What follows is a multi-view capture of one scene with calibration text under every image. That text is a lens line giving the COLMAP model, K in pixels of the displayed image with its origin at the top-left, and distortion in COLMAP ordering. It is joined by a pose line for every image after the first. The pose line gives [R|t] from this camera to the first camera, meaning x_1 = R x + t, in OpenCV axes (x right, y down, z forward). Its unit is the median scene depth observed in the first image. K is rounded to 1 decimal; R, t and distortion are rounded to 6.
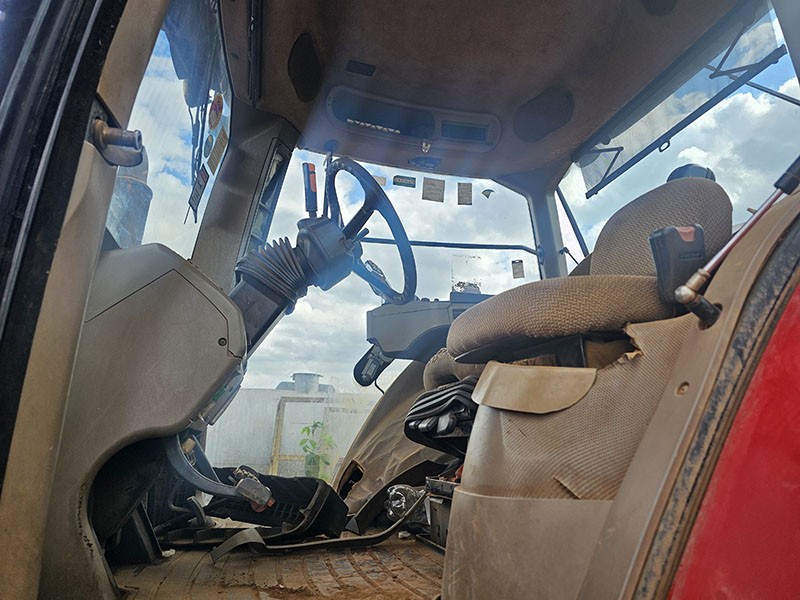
lens RADIAL K [[554.1, 0, 417.6], [0, 554.1, 309.8], [0, 0, 1]] dist [0.065311, -0.062806]
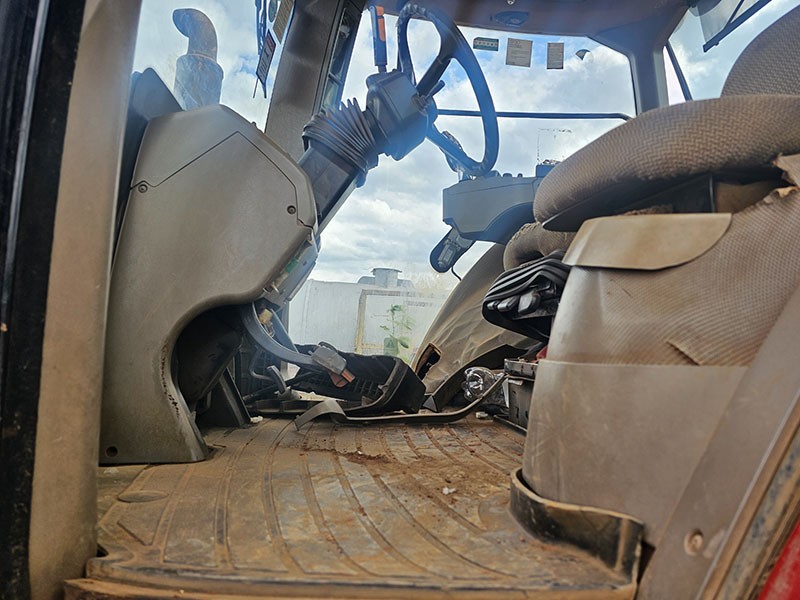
lens RADIAL K [[540.2, 0, 412.7], [0, 540.2, 310.3], [0, 0, 1]] dist [0.091810, -0.082577]
pose [[0.988751, 0.013213, -0.148983, -0.004582], [0.012969, 0.984765, 0.173407, 0.058092], [0.149005, -0.173388, 0.973516, 0.085210]]
